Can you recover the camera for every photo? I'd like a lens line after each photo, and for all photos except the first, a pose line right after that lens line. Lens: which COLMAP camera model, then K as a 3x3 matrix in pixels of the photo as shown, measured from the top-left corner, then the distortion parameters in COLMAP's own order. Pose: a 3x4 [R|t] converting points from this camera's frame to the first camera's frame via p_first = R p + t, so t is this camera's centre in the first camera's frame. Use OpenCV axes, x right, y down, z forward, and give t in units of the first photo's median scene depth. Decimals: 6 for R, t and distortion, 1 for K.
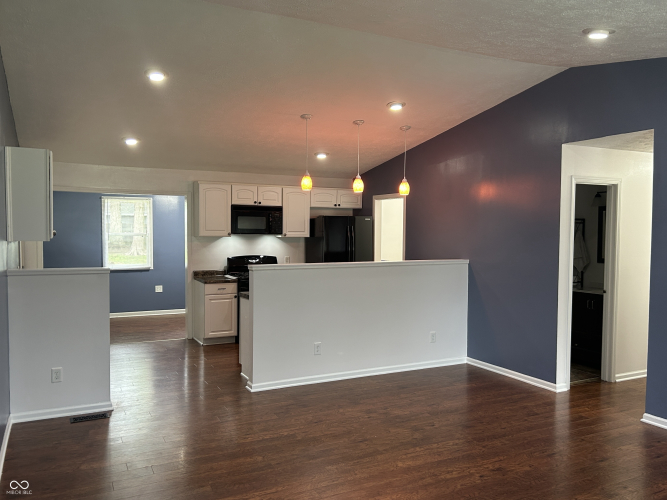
lens RADIAL K [[548.7, 0, 333.5], [0, 548.7, 250.0], [0, 0, 1]] dist [0.041051, -0.010226]
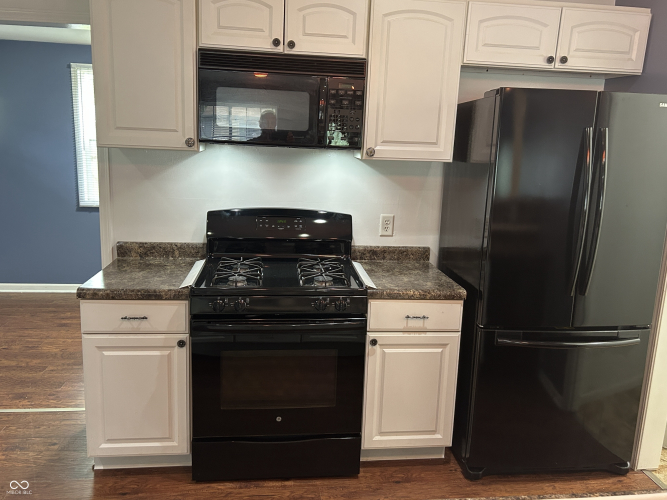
lens RADIAL K [[548.7, 0, 333.5], [0, 548.7, 250.0], [0, 0, 1]] dist [0.041051, -0.010226]
pose [[0.936122, 0.097652, -0.337847, 0.005935], [-0.047602, 0.987018, 0.153392, -0.020278], [0.348440, -0.127511, 0.928618, 0.714560]]
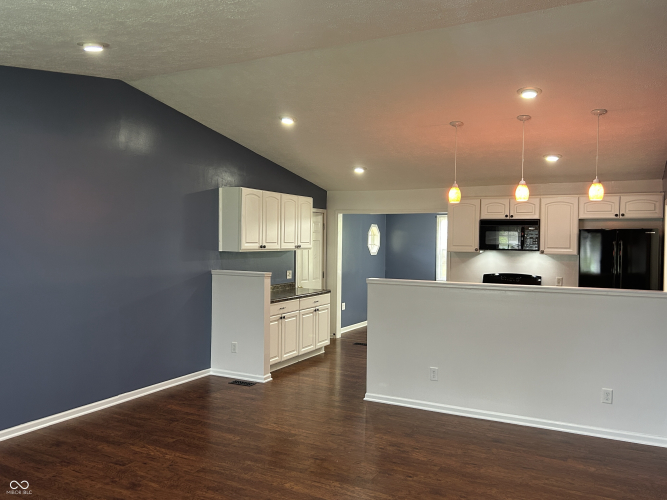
lens RADIAL K [[548.7, 0, 333.5], [0, 548.7, 250.0], [0, 0, 1]] dist [0.041051, -0.010226]
pose [[0.583166, 0.012493, -0.812257, 0.448078], [-0.039798, 0.999120, -0.013207, -0.005891], [0.811378, 0.040028, 0.583150, 0.228822]]
